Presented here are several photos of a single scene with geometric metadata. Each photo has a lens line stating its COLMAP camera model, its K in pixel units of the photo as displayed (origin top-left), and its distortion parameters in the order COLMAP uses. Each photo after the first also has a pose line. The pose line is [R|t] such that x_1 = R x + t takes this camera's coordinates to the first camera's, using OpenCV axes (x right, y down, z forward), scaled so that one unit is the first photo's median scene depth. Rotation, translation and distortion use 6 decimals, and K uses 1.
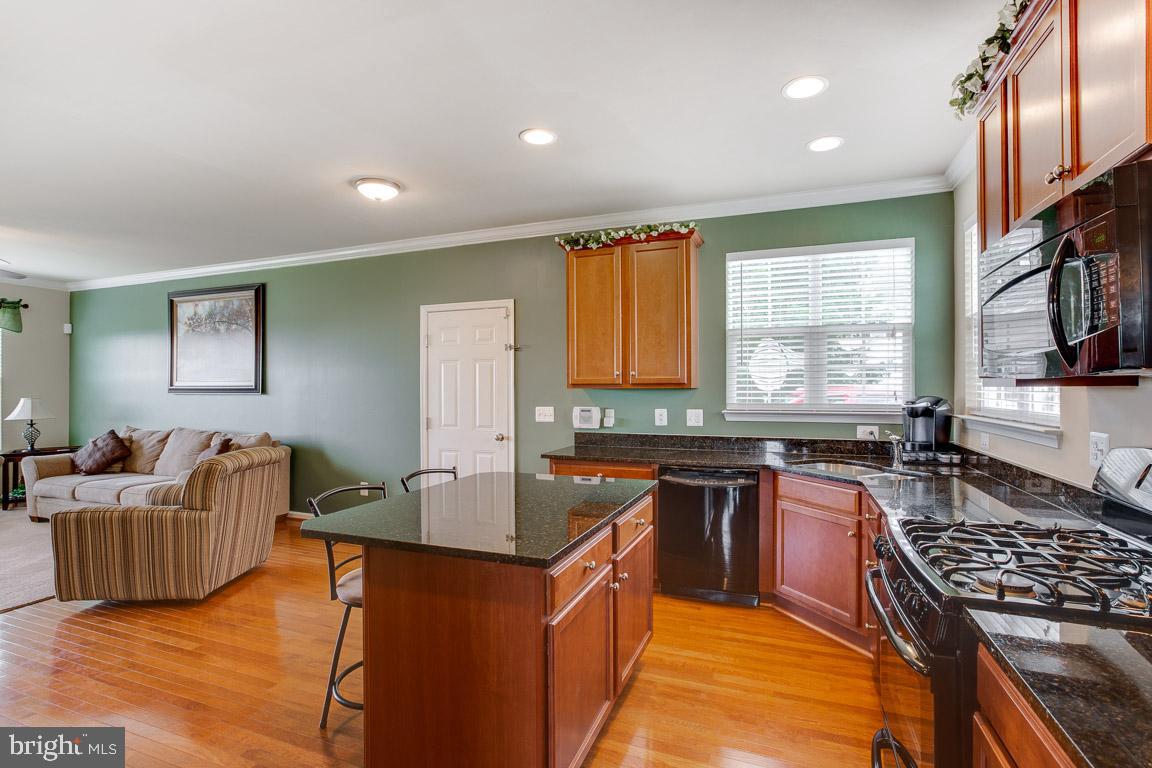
lens RADIAL K [[539.1, 0, 576.0], [0, 539.1, 384.0], [0, 0, 1]] dist [0.000668, 0.017101]
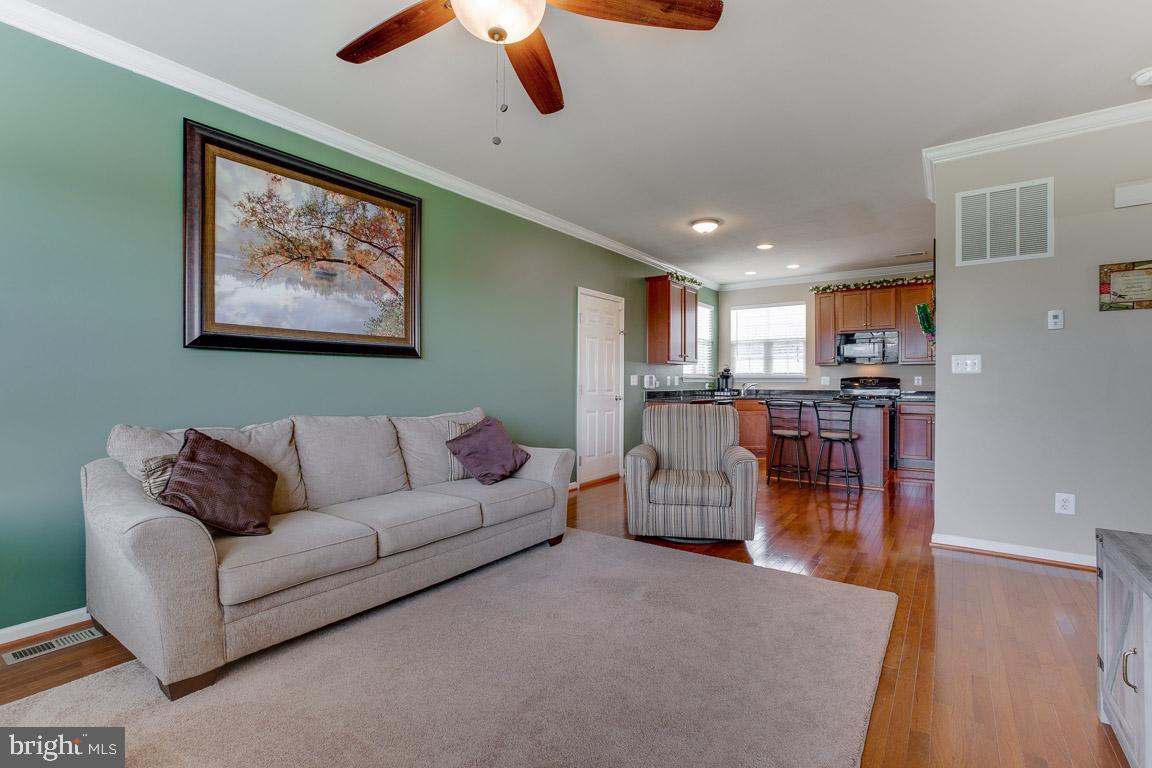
lens RADIAL K [[528.8, 0, 604.0], [0, 528.8, 376.9], [0, 0, 1]] dist [-0.000033, 0.018919]
pose [[0.207795, 0.008809, 0.978133, -1.183205], [-0.003979, 0.999959, -0.008160, 0.046802], [-0.978164, -0.002197, 0.207822, 0.618713]]
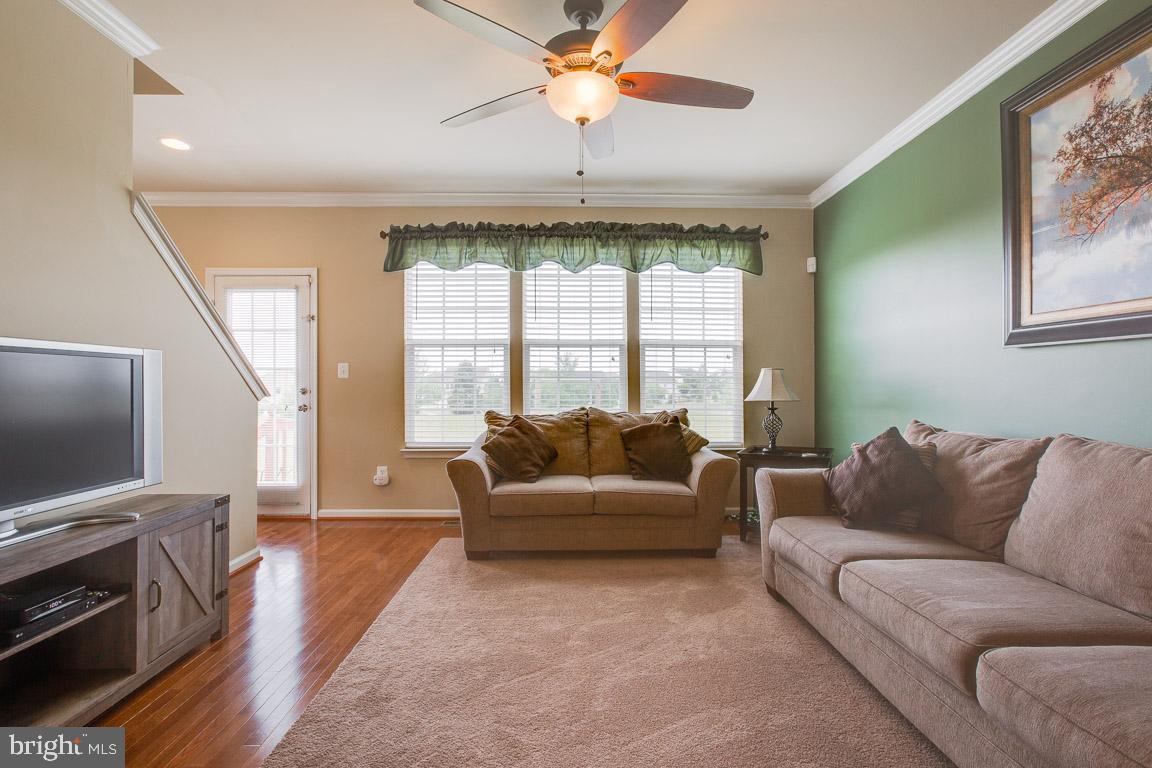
lens RADIAL K [[521.7, 0, 572.1], [0, 521.7, 373.0], [0, 0, 1]] dist [-0.038439, 0.022211]
pose [[0.383502, -0.020984, -0.923302, -0.558210], [0.005445, 0.999776, -0.020461, 0.046128], [0.923524, 0.002819, 0.383530, 0.589551]]
